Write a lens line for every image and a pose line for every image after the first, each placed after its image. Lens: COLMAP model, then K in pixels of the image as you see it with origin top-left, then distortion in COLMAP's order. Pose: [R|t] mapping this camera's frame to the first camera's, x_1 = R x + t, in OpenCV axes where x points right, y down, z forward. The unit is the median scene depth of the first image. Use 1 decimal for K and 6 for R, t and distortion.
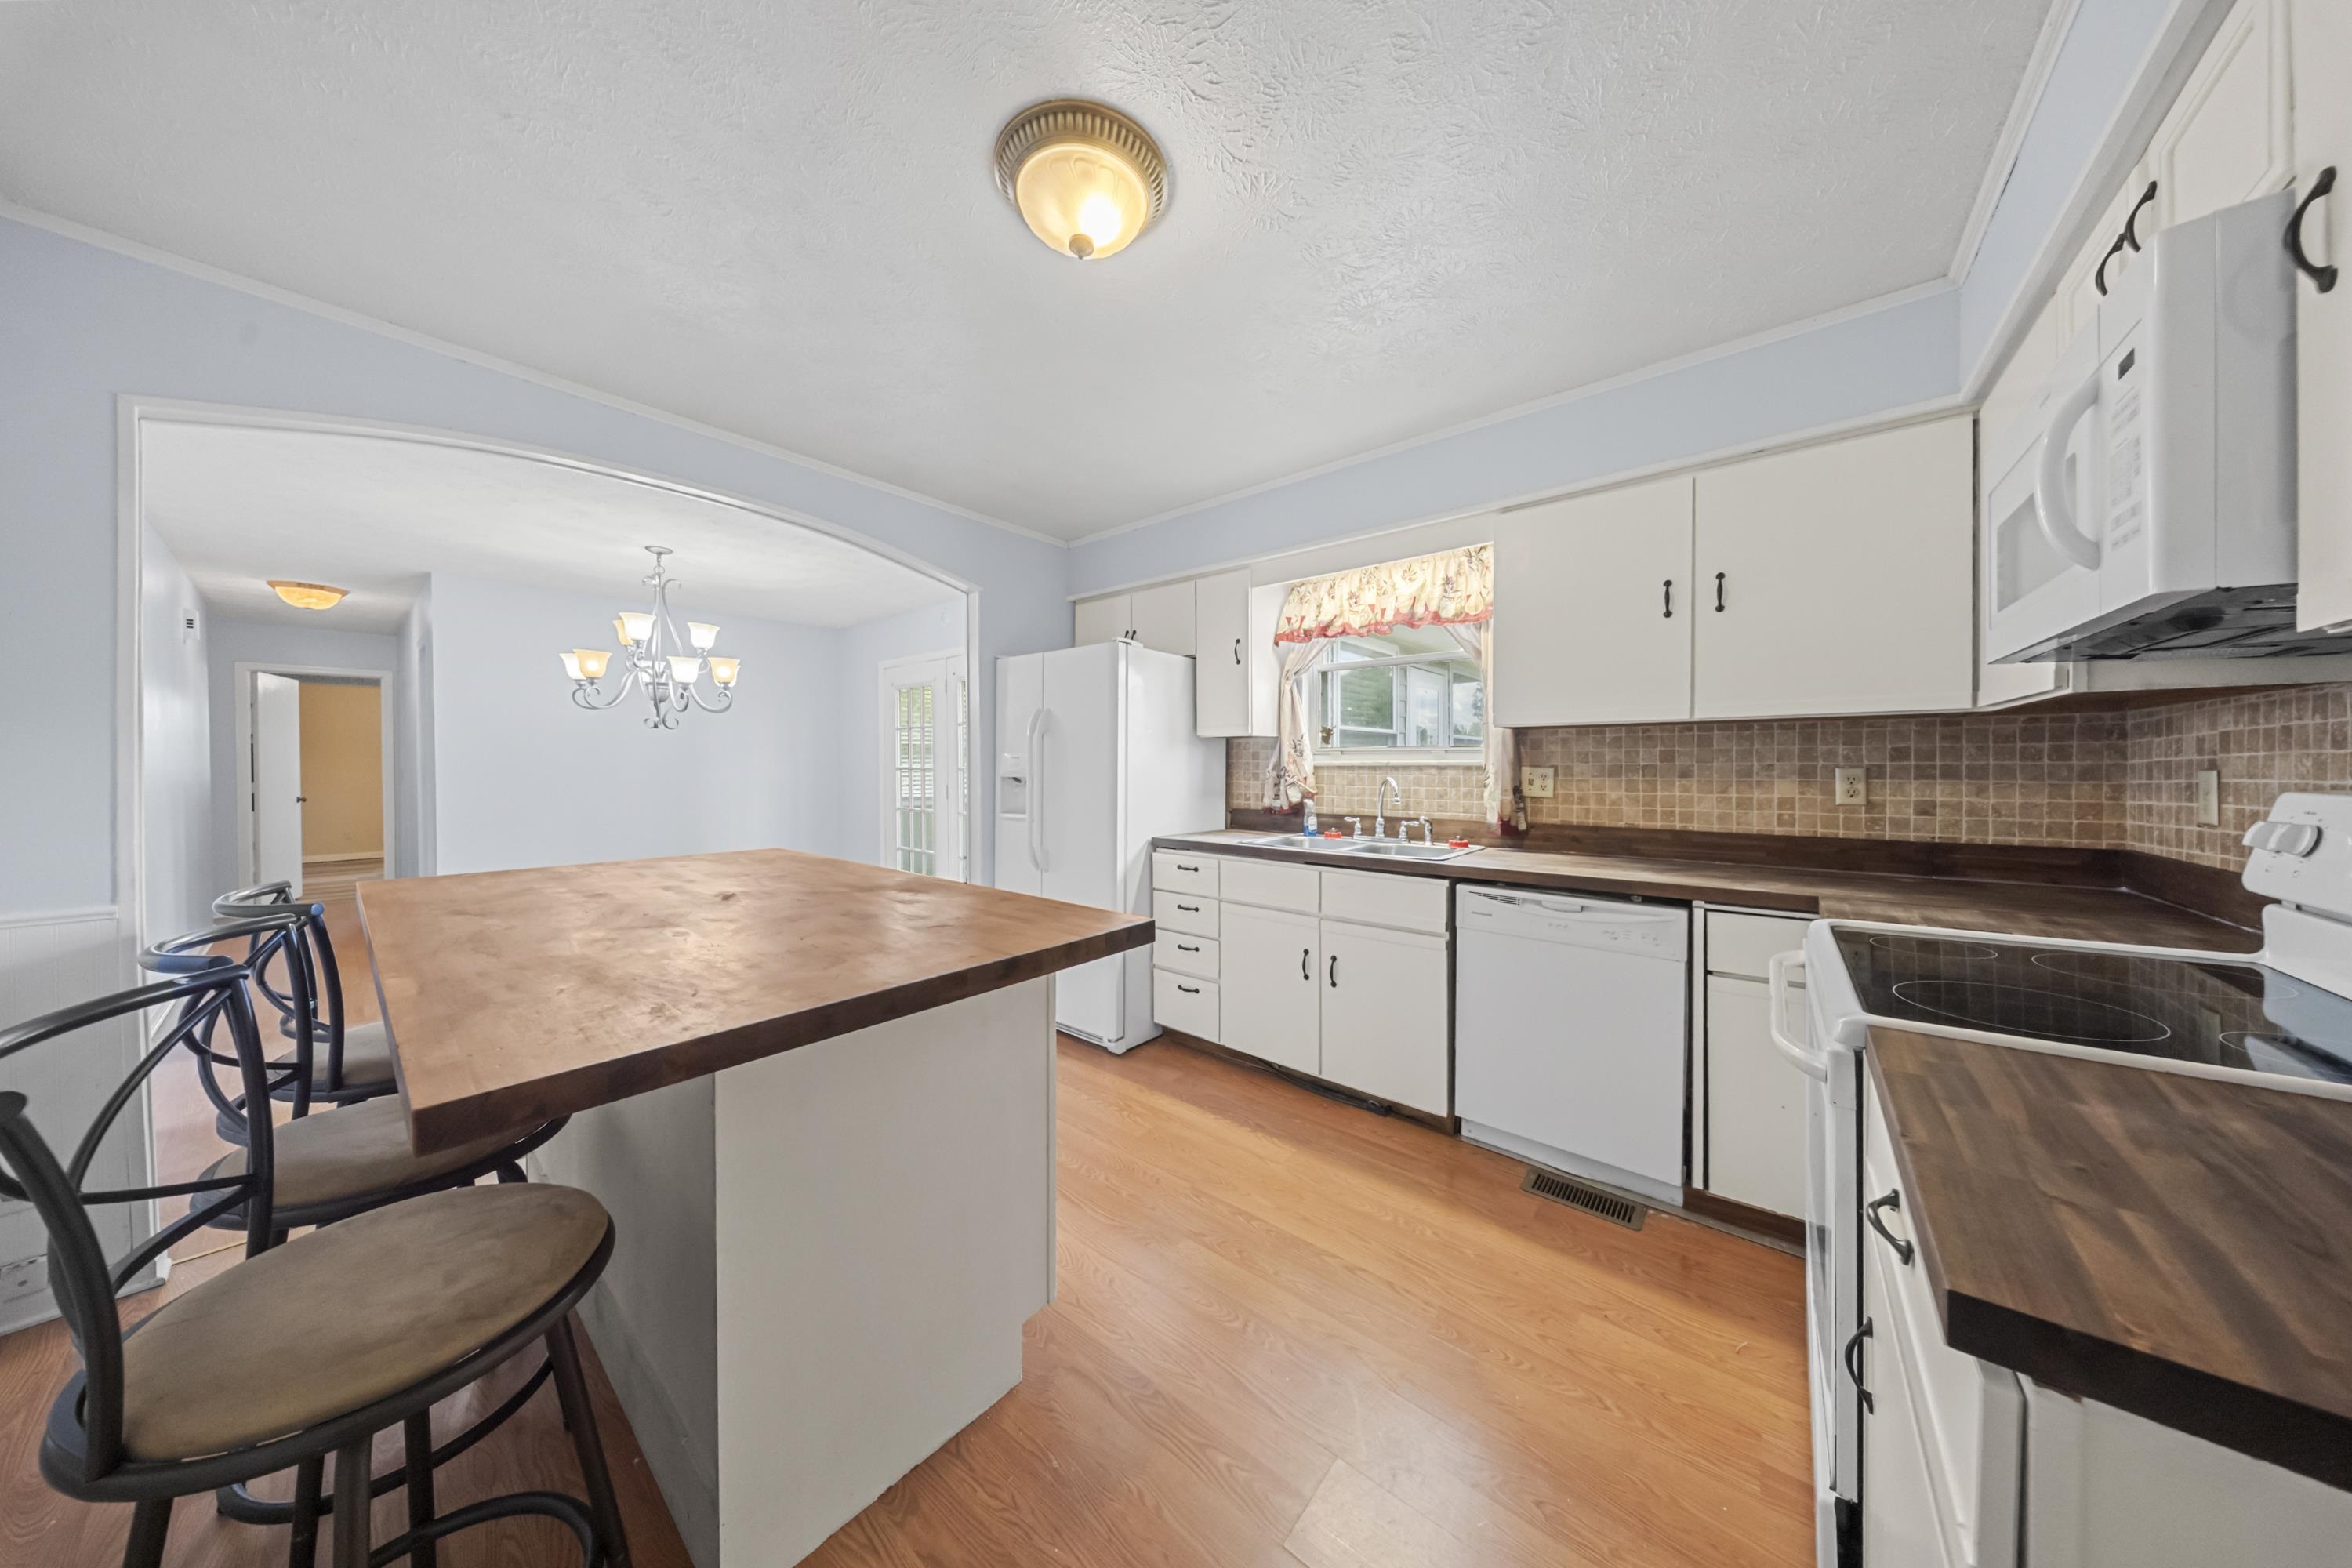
lens RADIAL K [[697.1, 0, 1187.1], [0, 697.1, 770.5], [0, 0, 1]] dist [-0.001999, -0.000961]
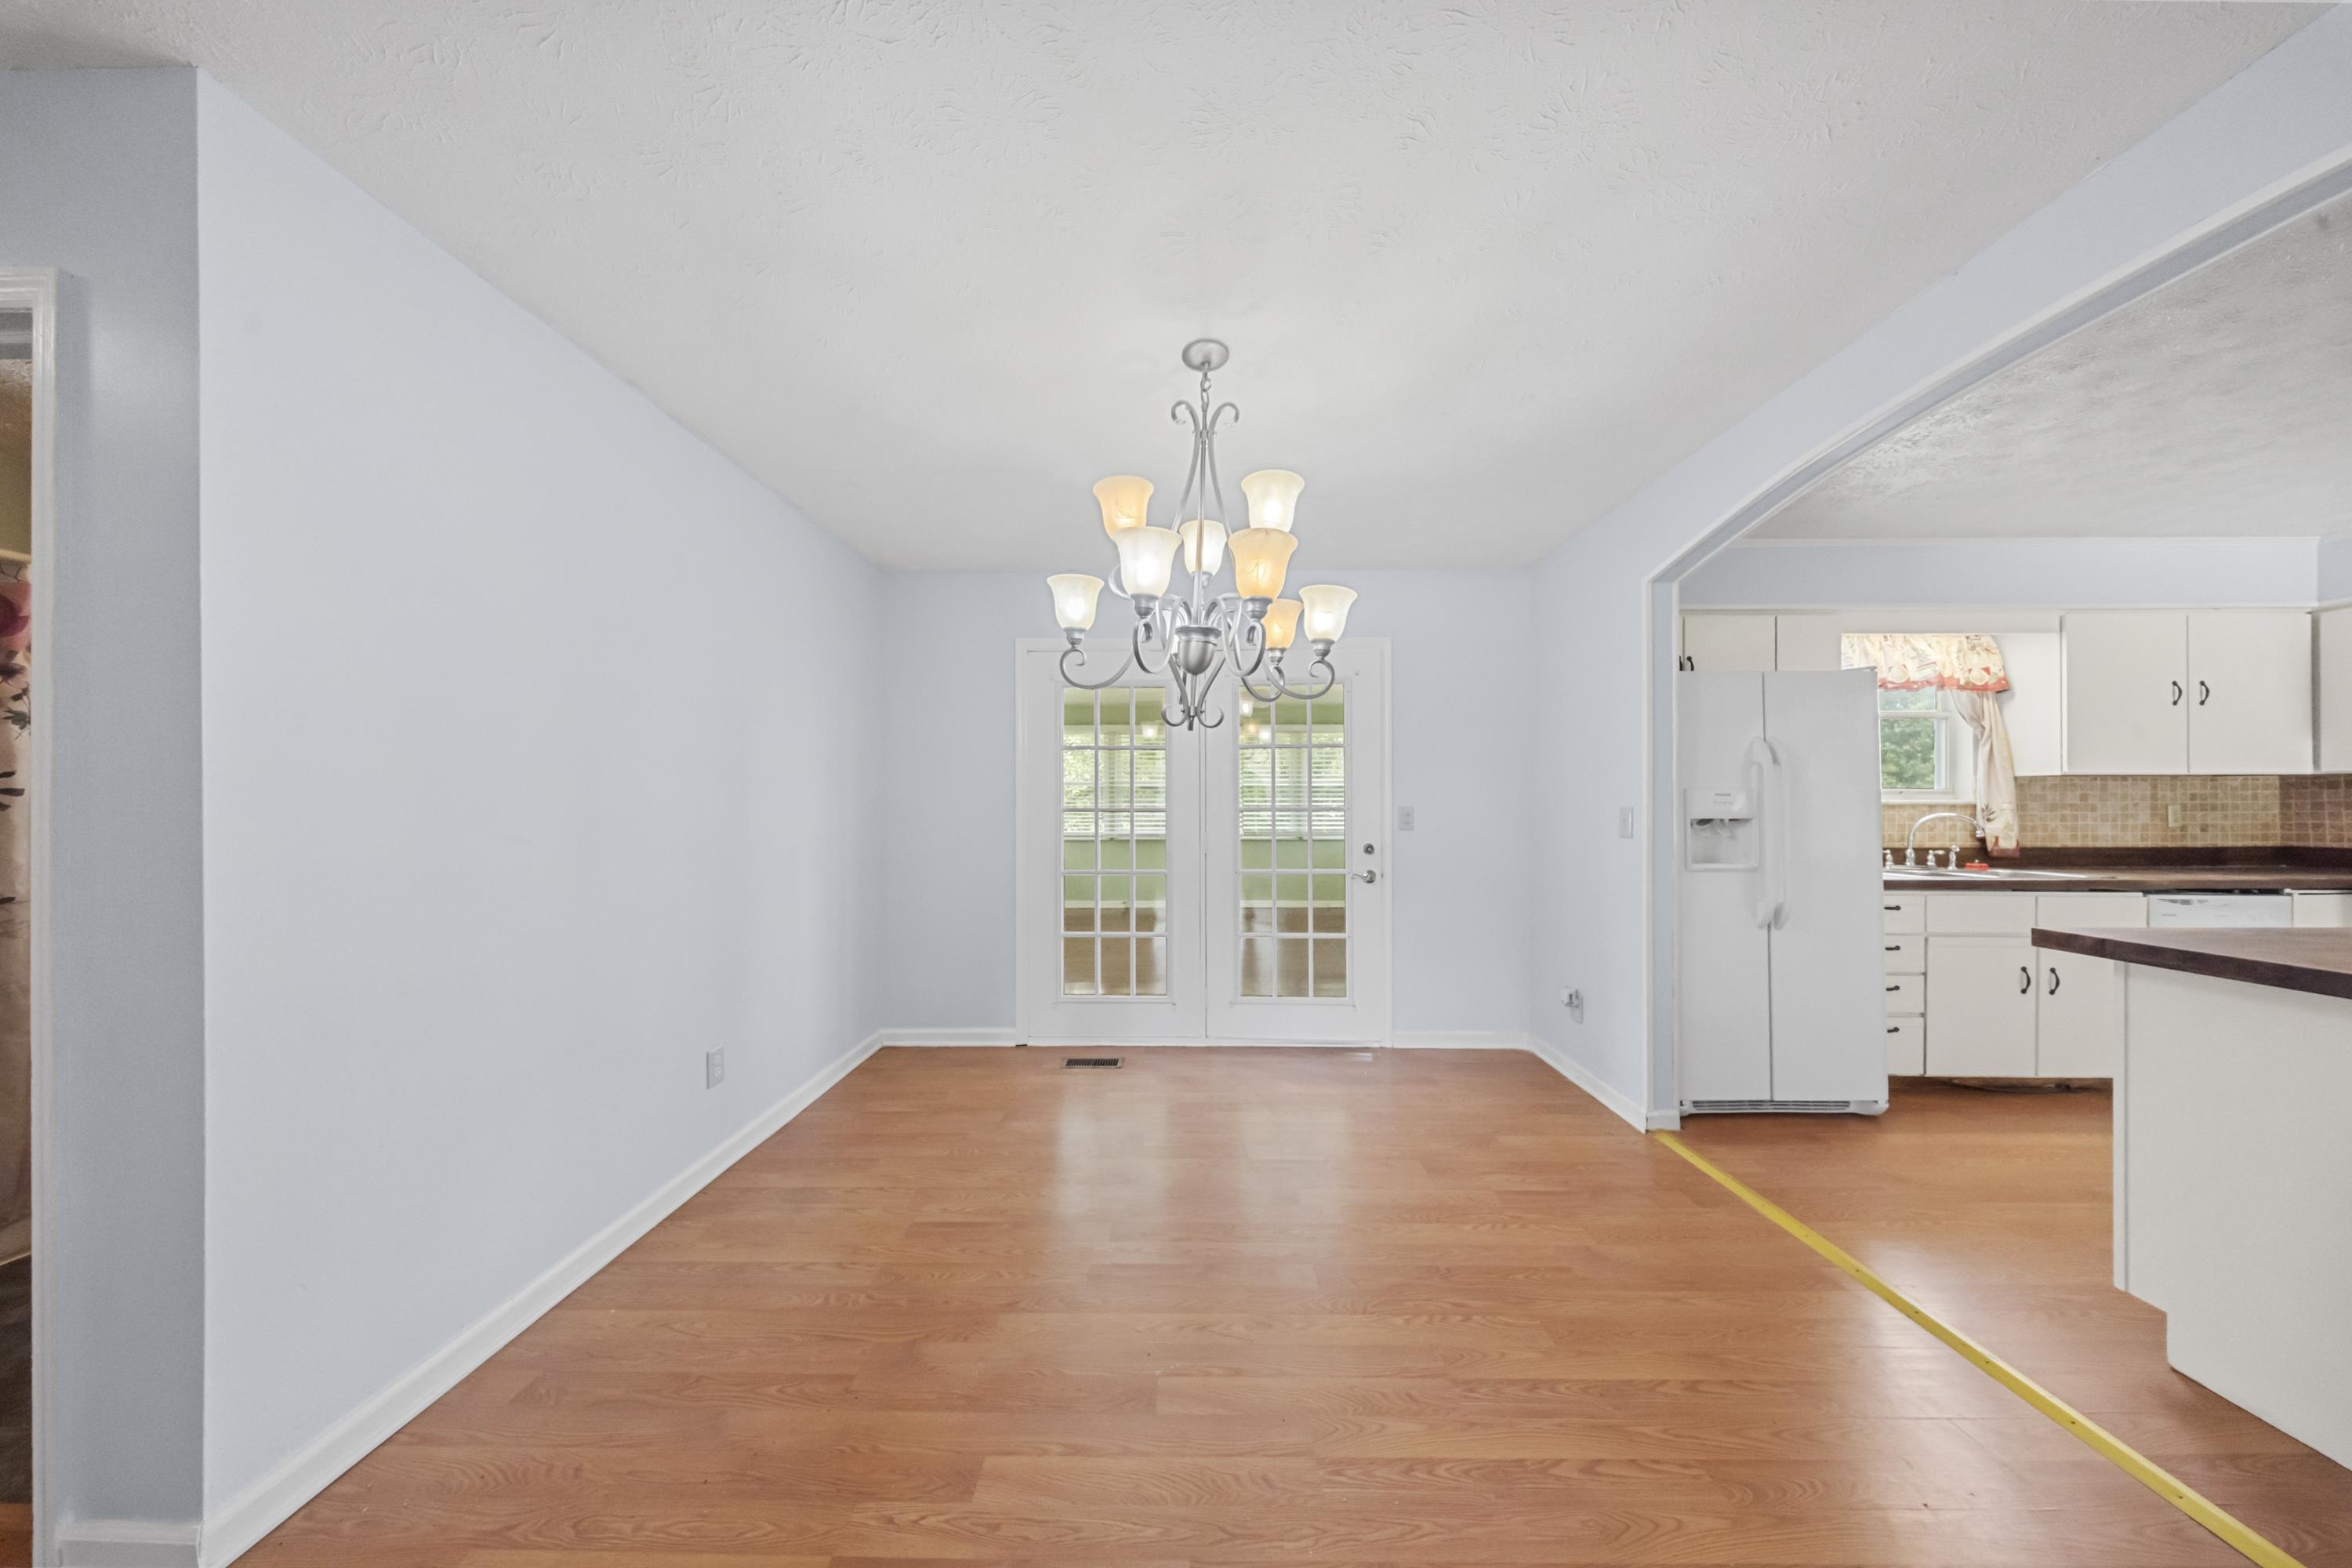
lens RADIAL K [[697.1, 0, 1170.8], [0, 697.1, 802.7], [0, 0, 1]] dist [-0.001999, -0.000961]
pose [[0.784136, -0.000683, 0.620589, -1.714885], [0.006074, 0.999960, -0.006574, -0.011395], [-0.620559, 0.008924, 0.784109, 1.035210]]
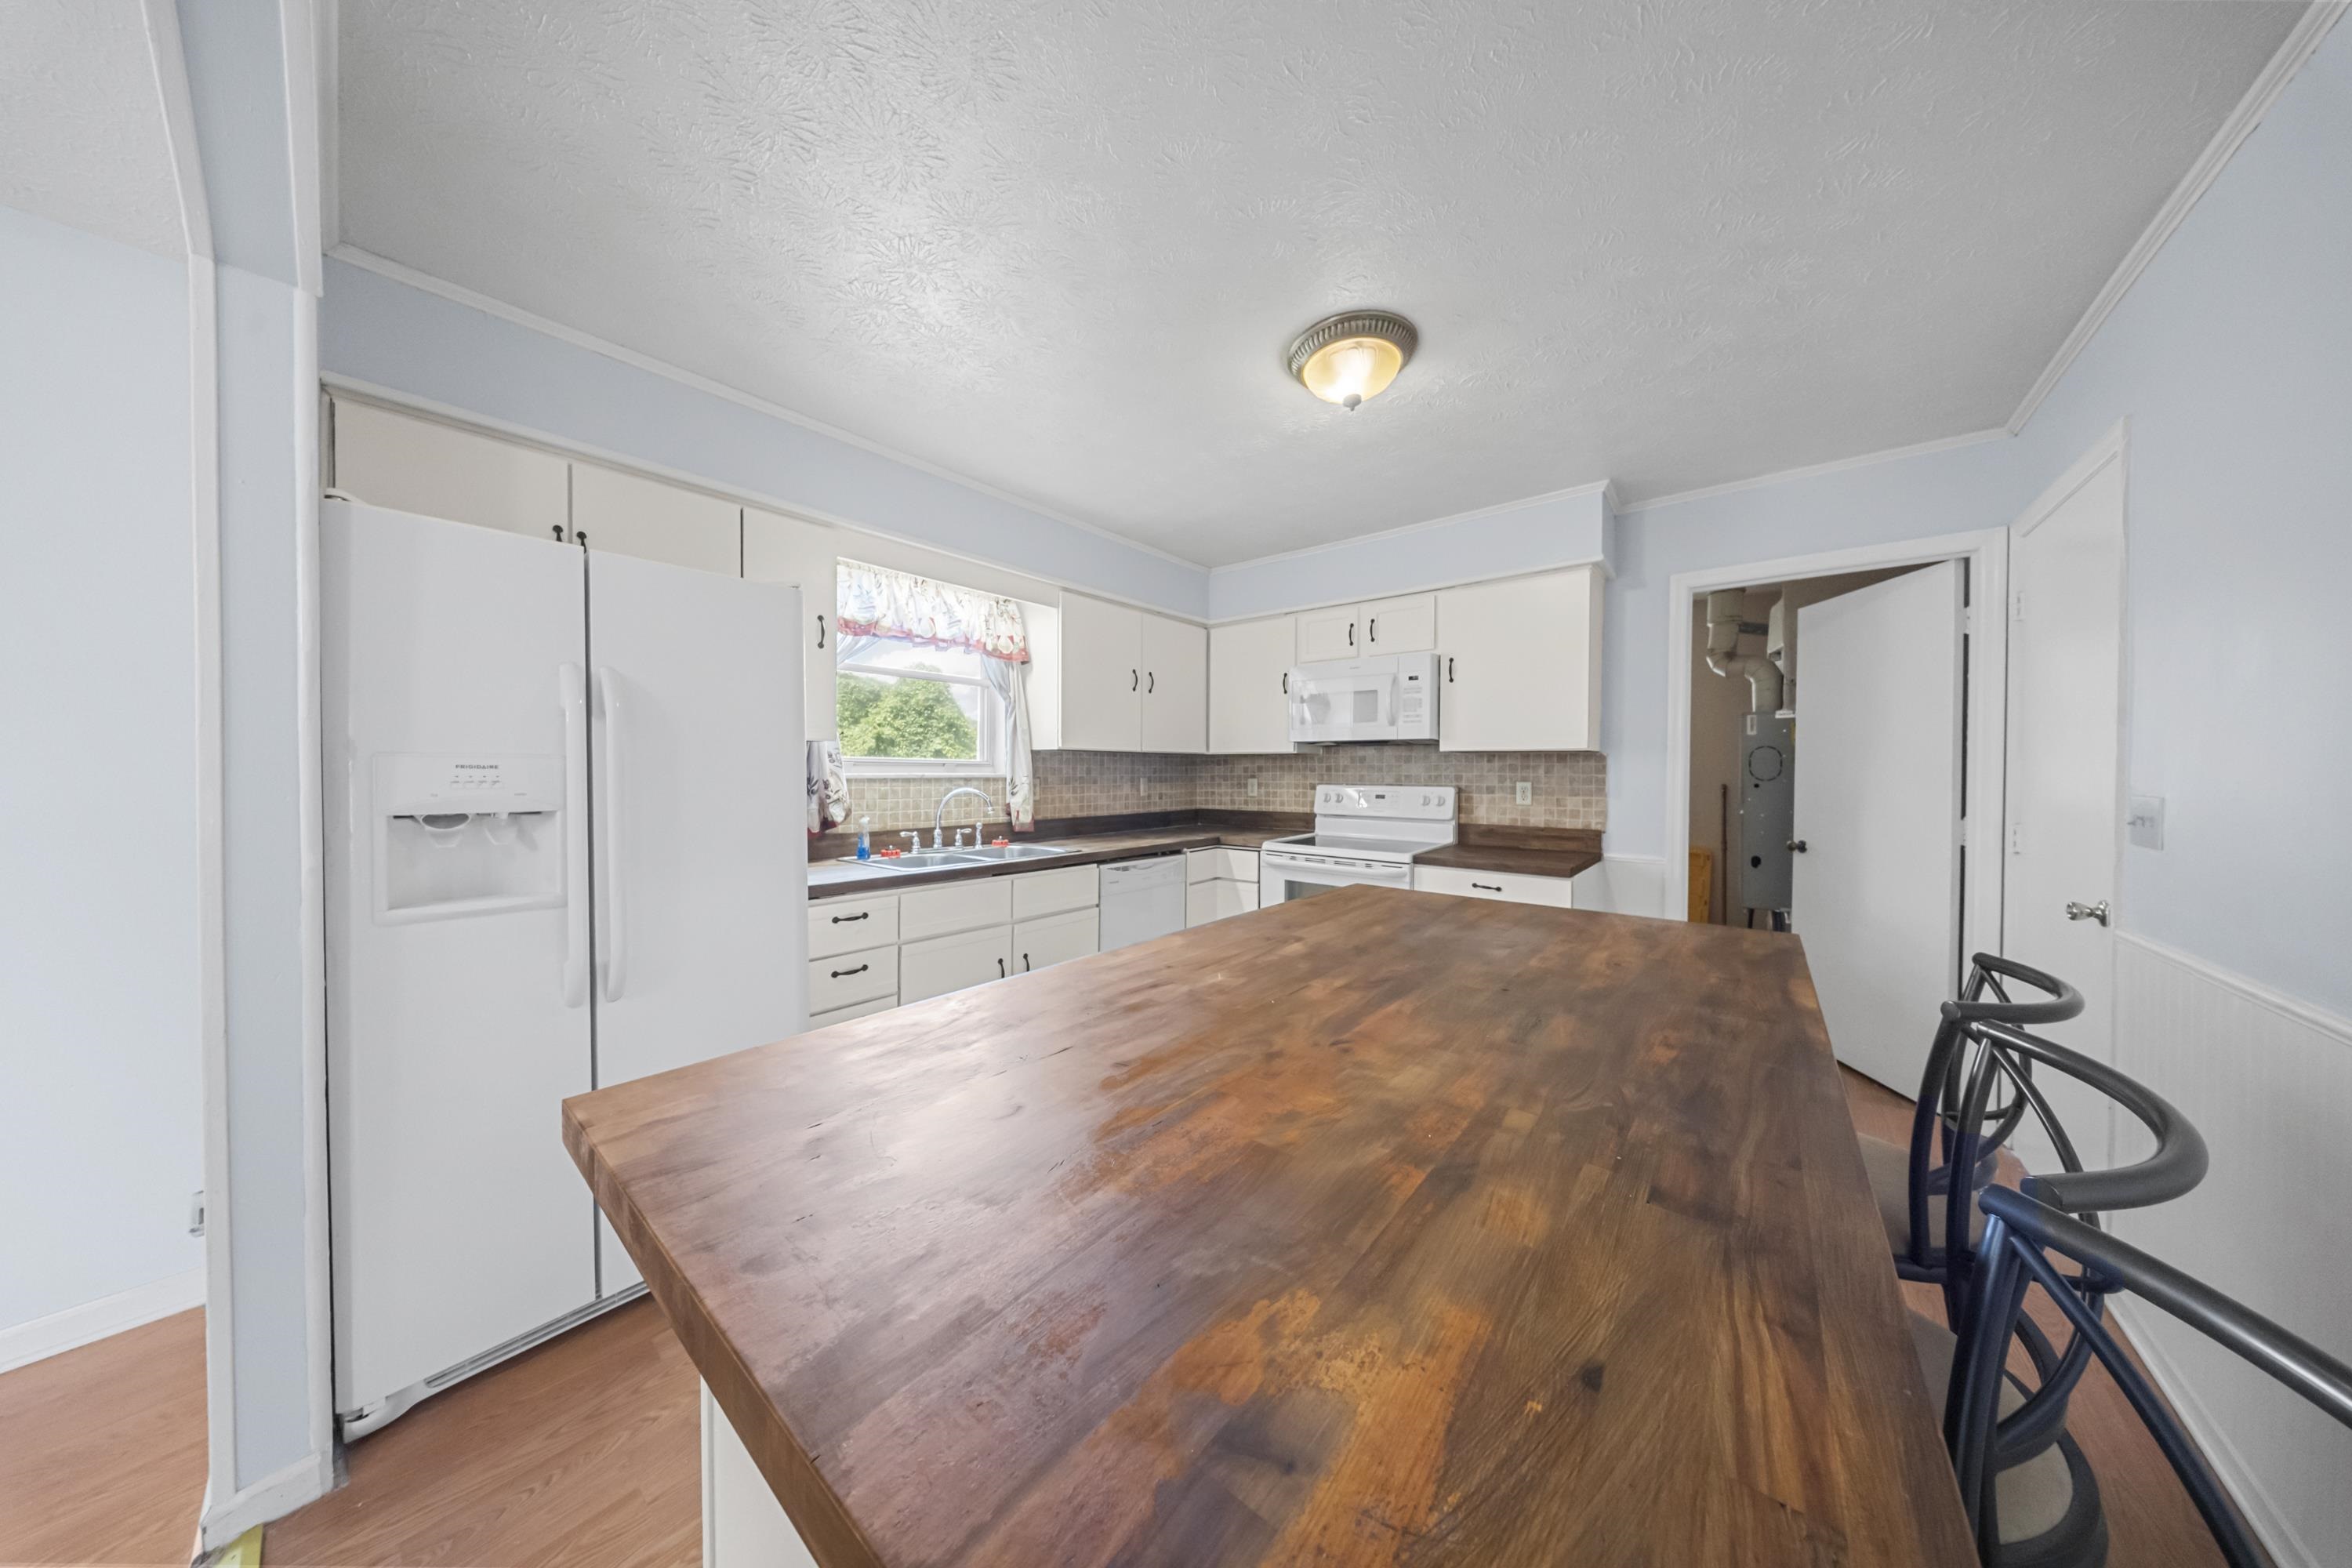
lens RADIAL K [[697.1, 0, 1167.4], [0, 697.1, 777.4], [0, 0, 1]] dist [-0.001999, -0.000961]
pose [[0.013502, -0.008113, 0.999876, -0.900293], [0.005080, 0.999955, 0.008045, -0.017384], [-0.999896, 0.004971, 0.013542, 0.785272]]
